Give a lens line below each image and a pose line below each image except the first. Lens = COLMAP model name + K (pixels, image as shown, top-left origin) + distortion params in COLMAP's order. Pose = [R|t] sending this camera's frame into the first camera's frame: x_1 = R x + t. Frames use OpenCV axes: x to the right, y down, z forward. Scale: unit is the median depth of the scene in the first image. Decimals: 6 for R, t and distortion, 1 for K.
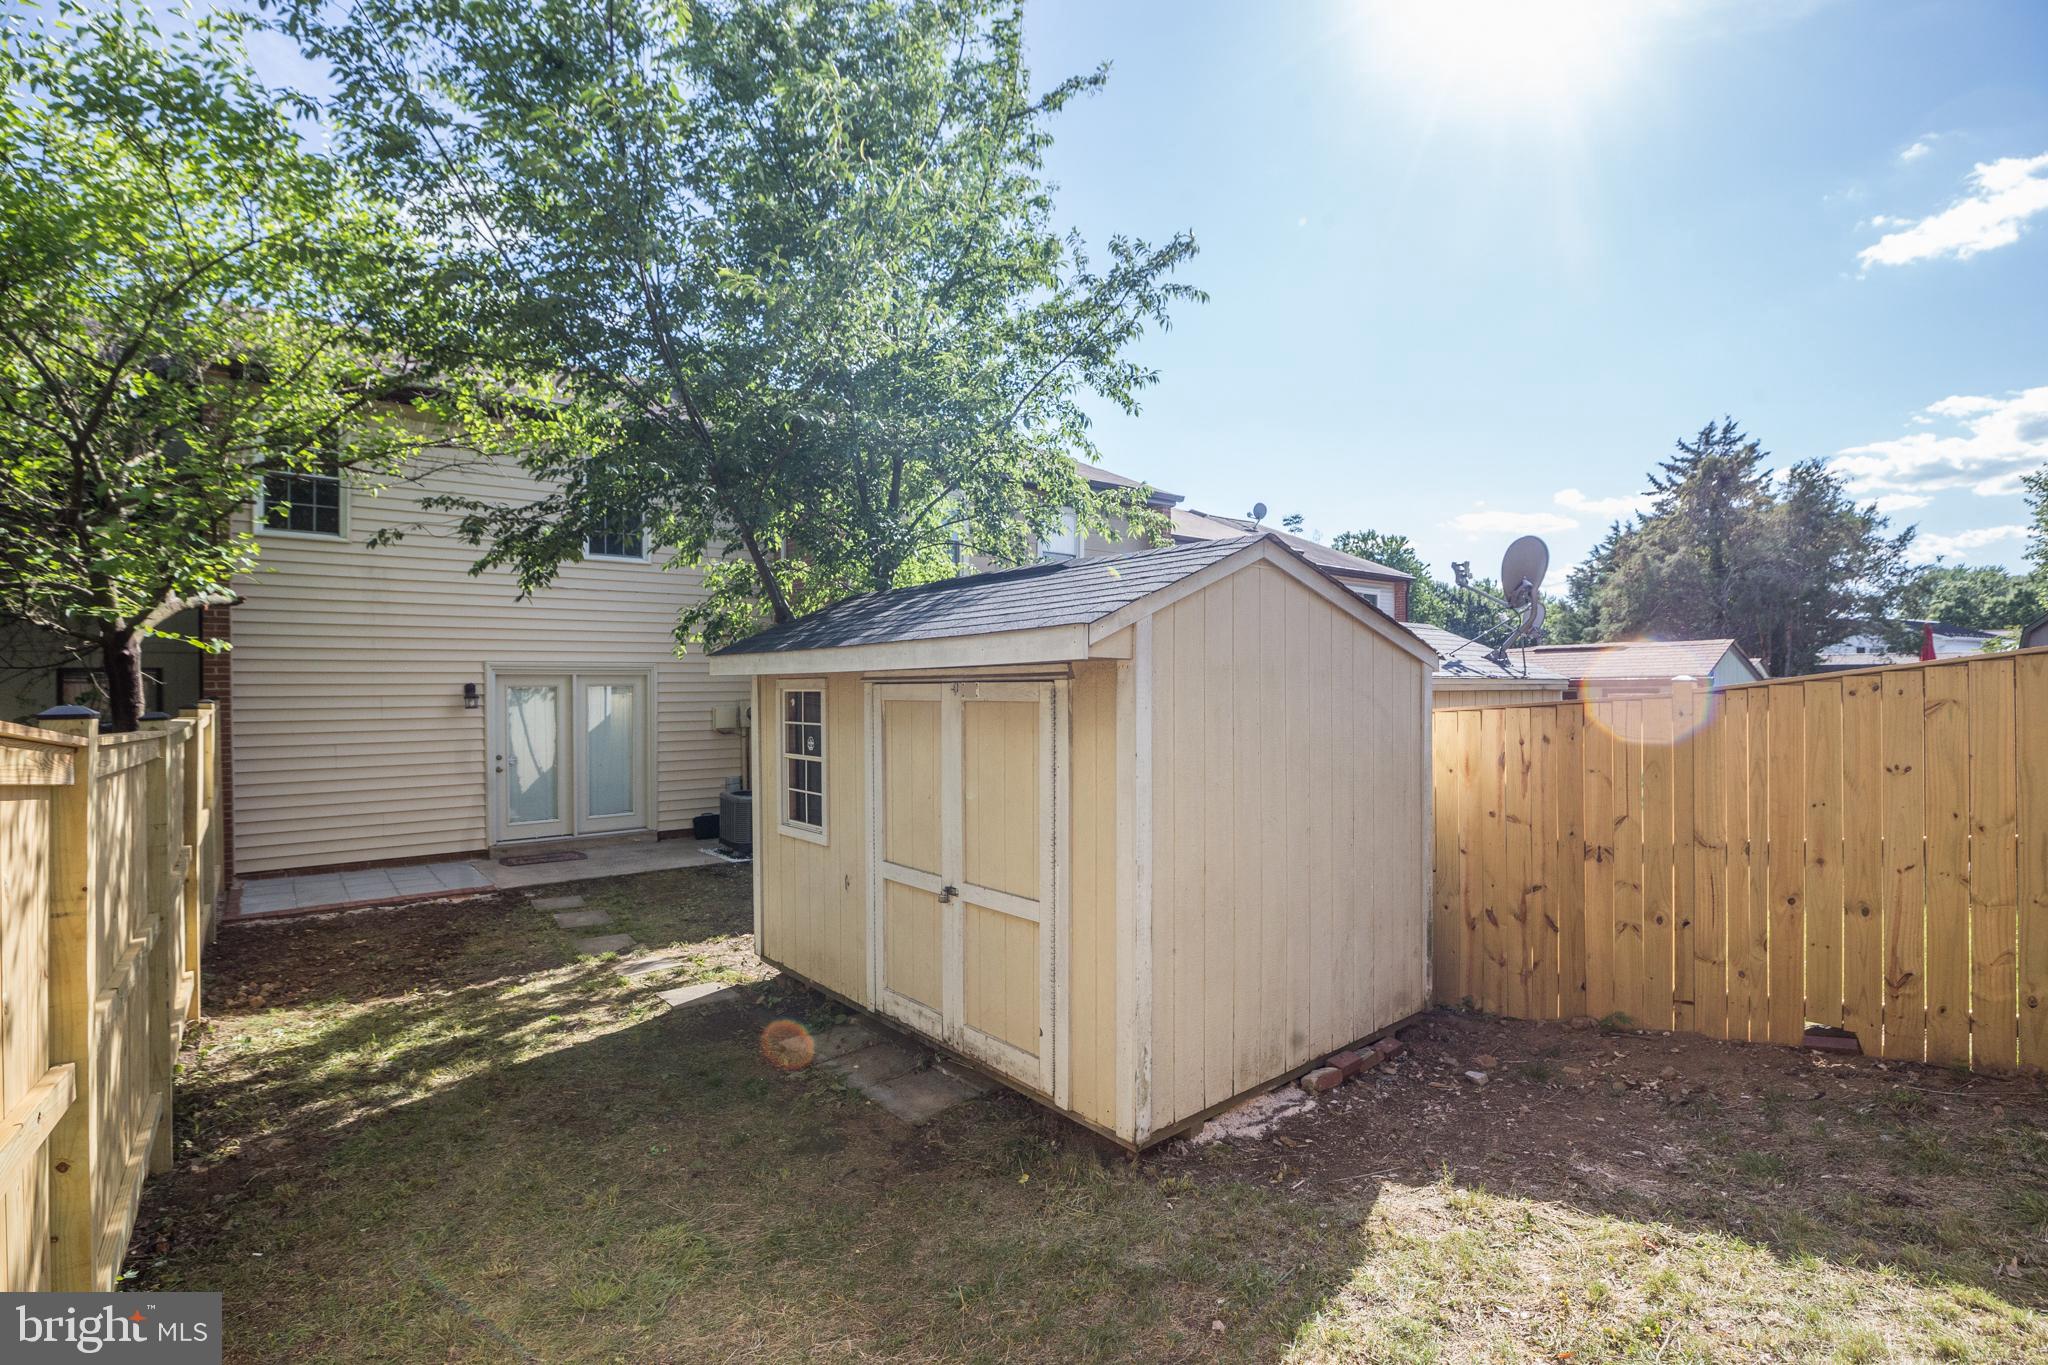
lens RADIAL K [[948.4, 0, 1019.5], [0, 948.4, 687.0], [0, 0, 1]] dist [-0.022383, 0.002825]
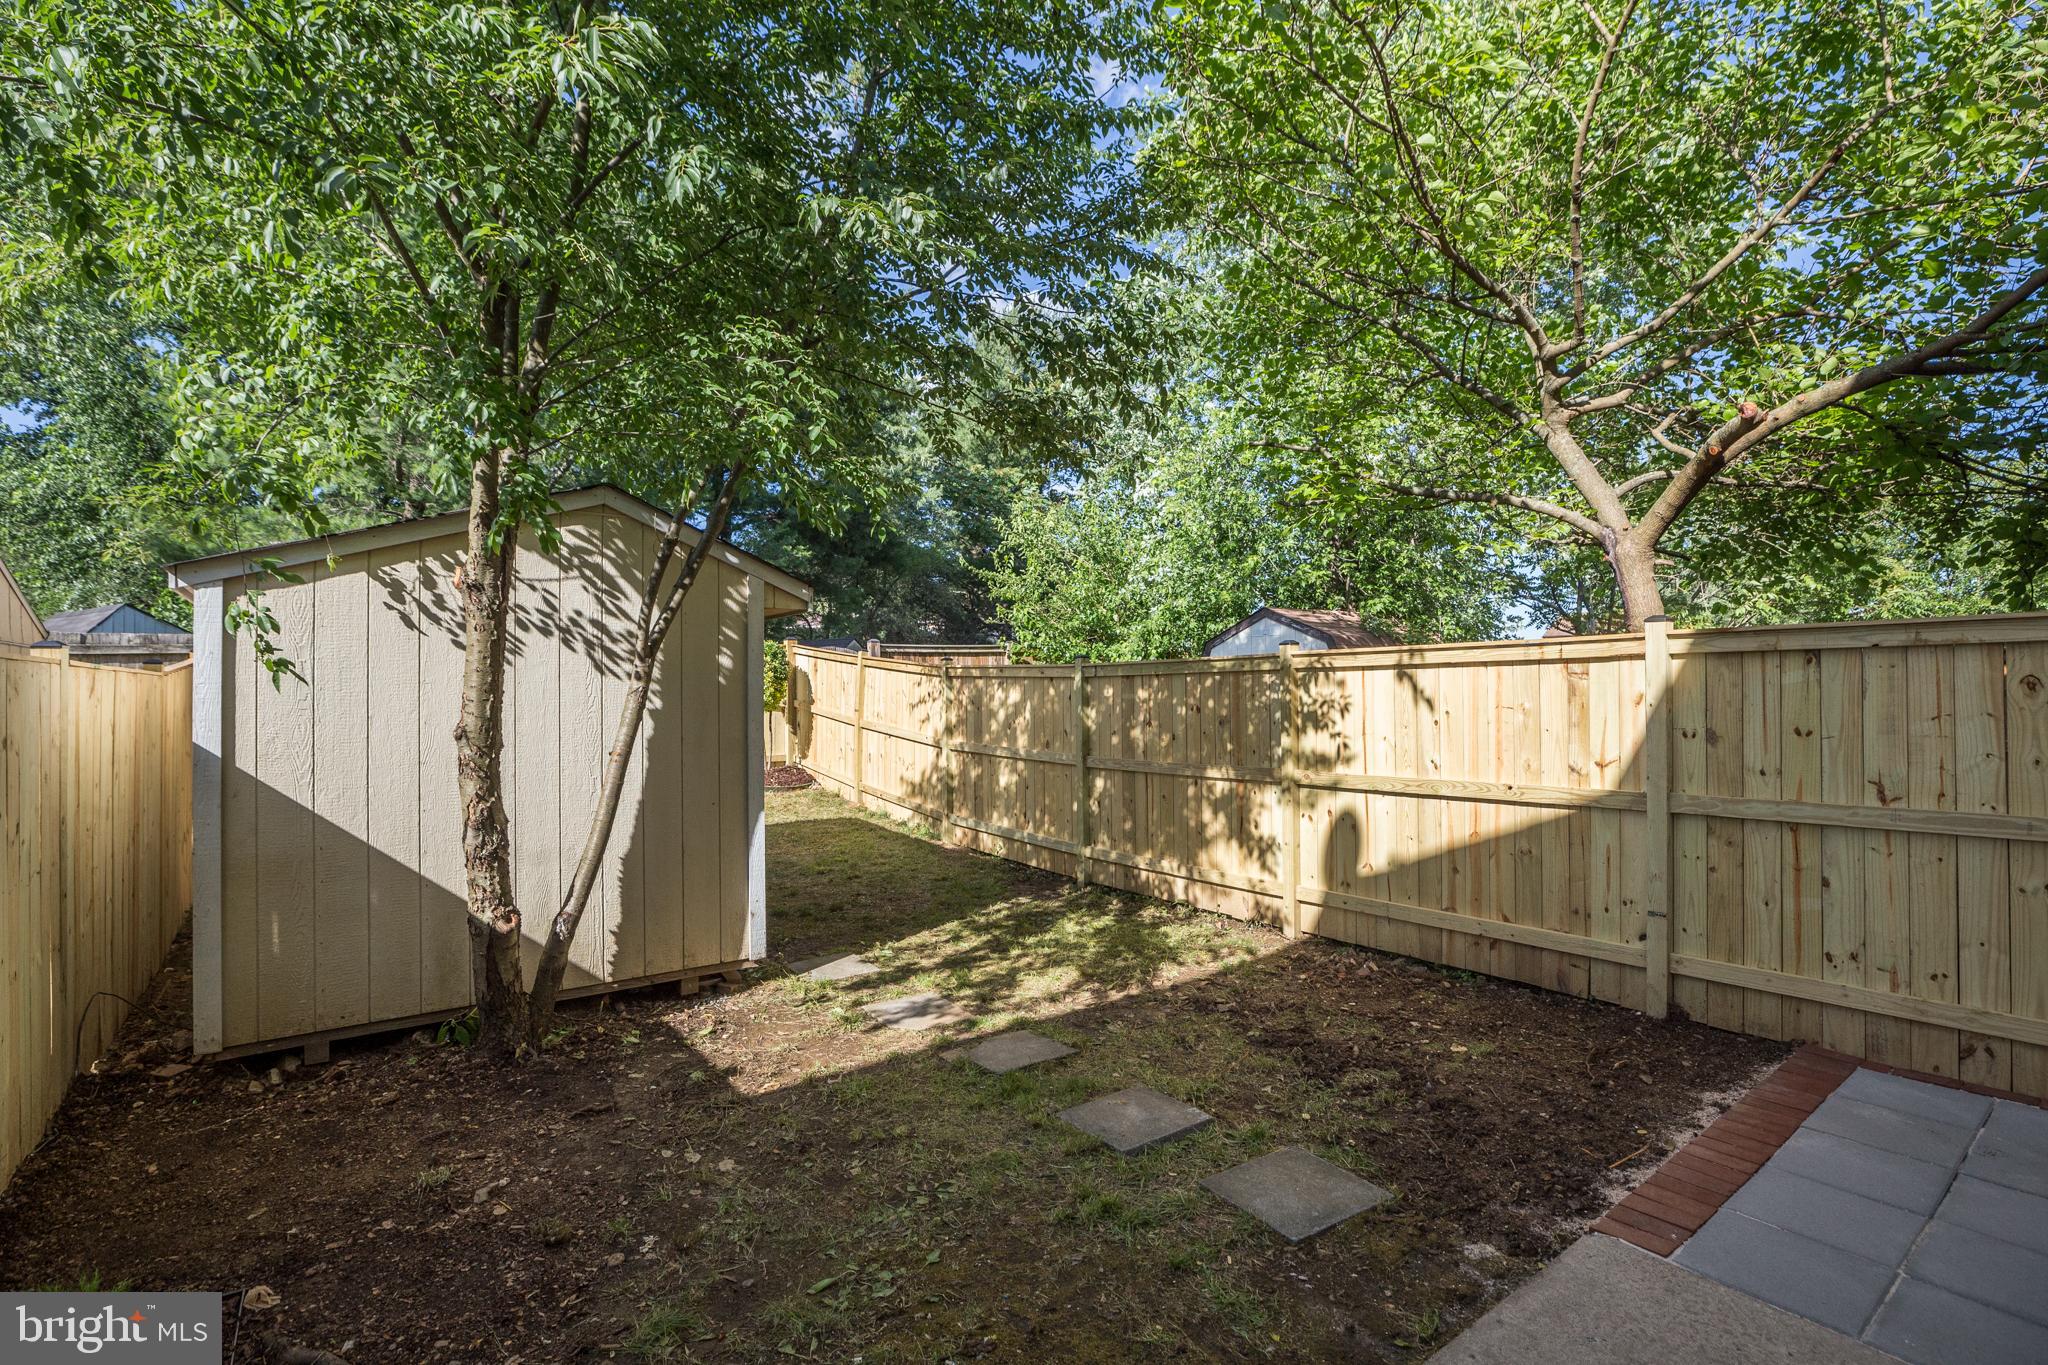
lens RADIAL K [[948.4, 0, 1016.9], [0, 948.4, 676.3], [0, 0, 1]] dist [-0.022383, 0.002825]
pose [[-0.997130, 0.016936, 0.073786, -0.350448], [0.016271, 0.999821, -0.009613, 0.037652], [-0.073936, -0.008384, -0.997228, 1.130209]]
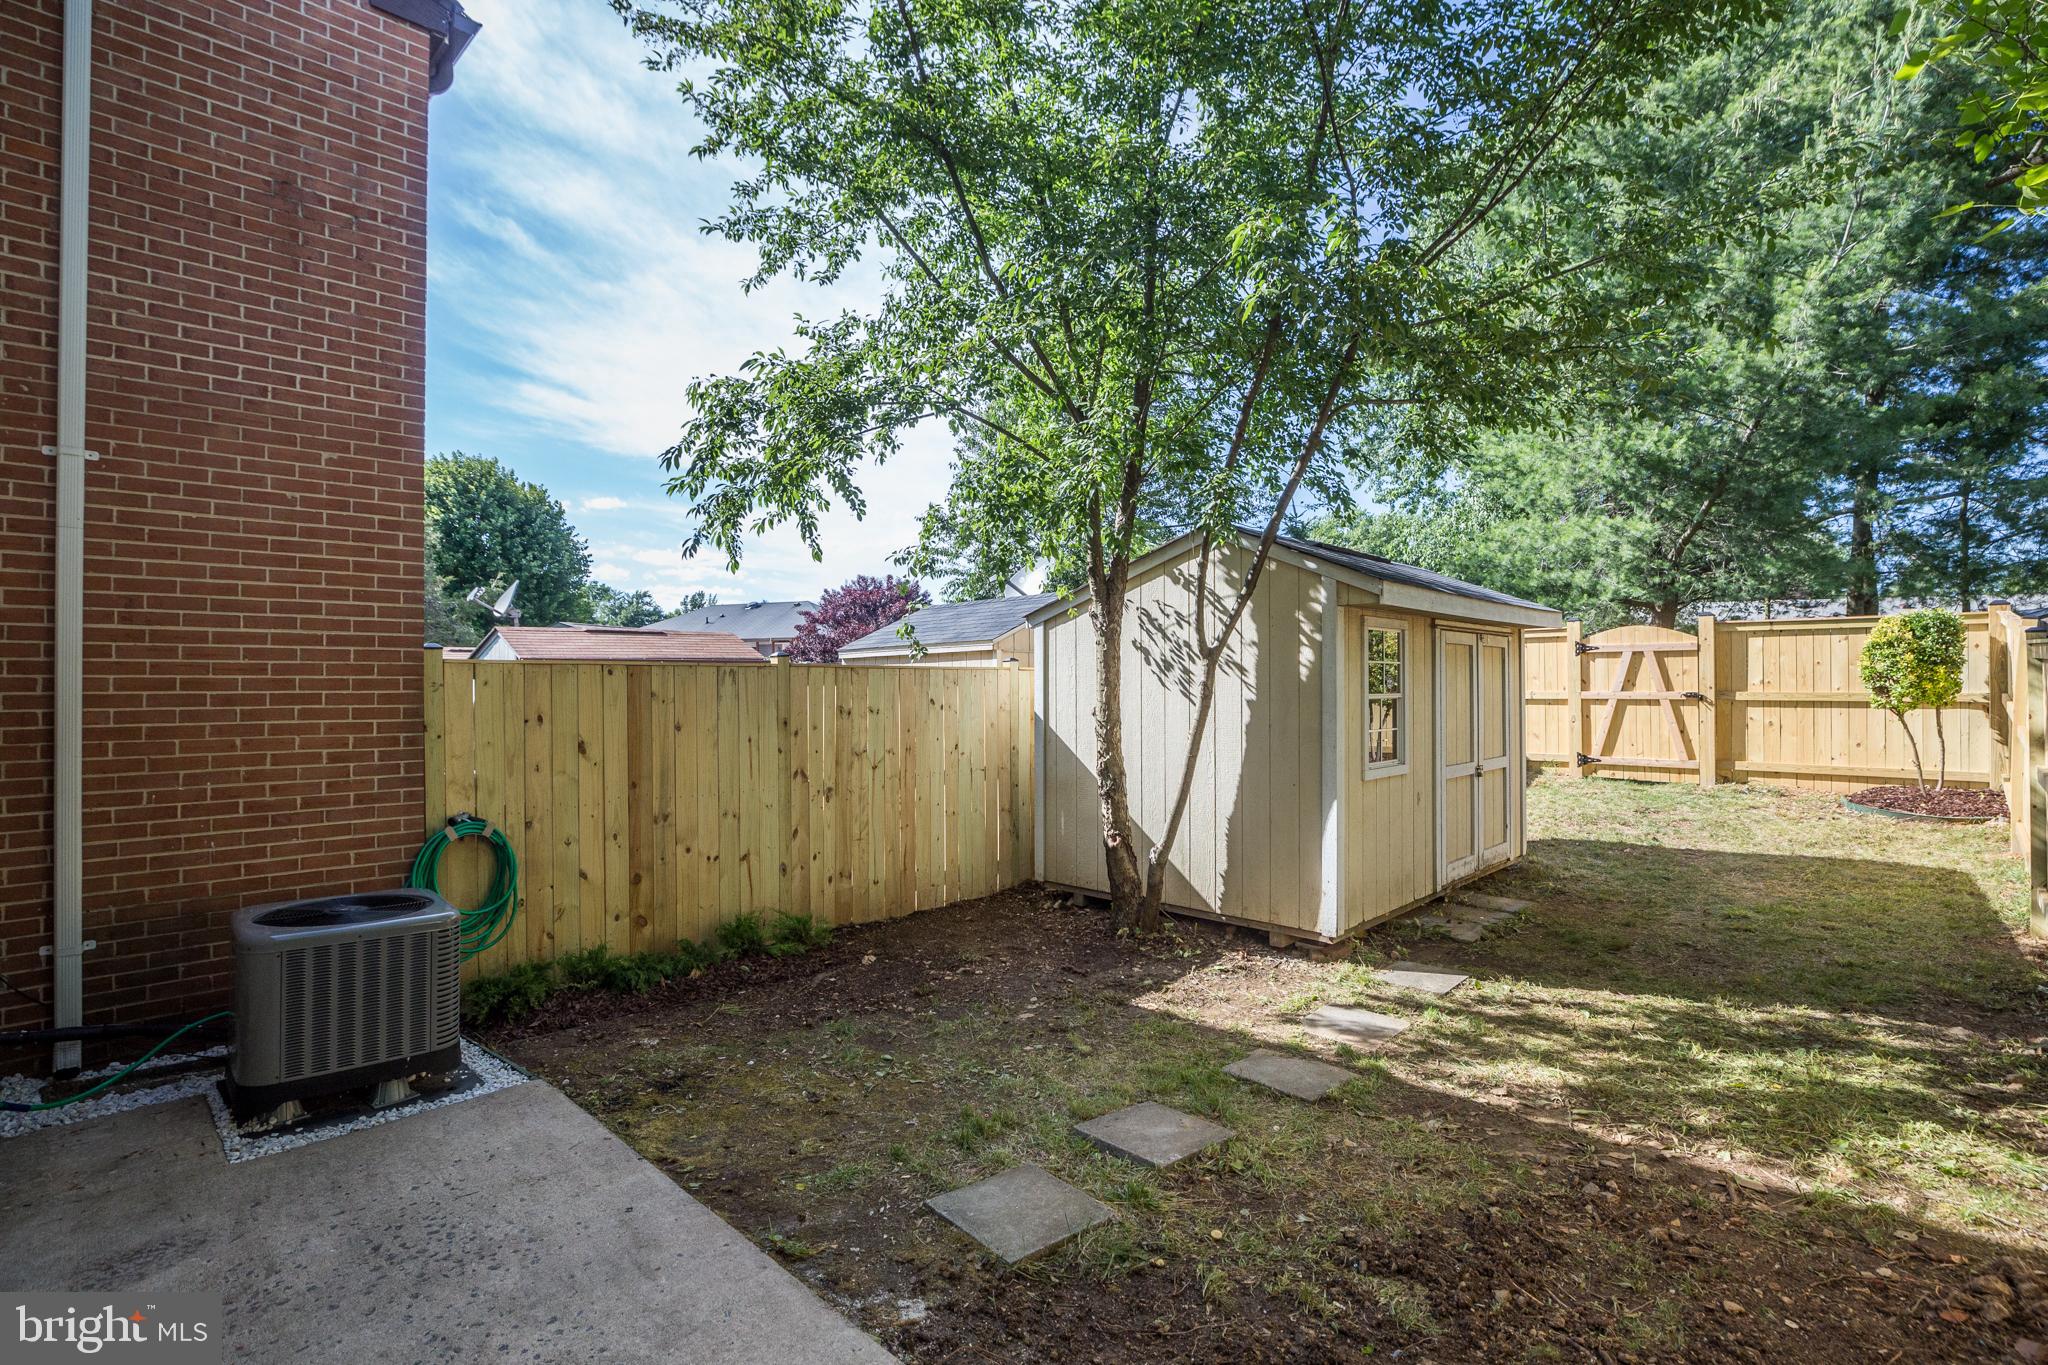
lens RADIAL K [[948.4, 0, 1030.9], [0, 948.4, 675.2], [0, 0, 1]] dist [-0.022383, 0.002825]
pose [[-0.102083, 0.015607, 0.994653, -0.689092], [0.006856, 0.999864, -0.014985, 0.039038], [-0.994752, 0.005289, -0.102176, 0.862864]]
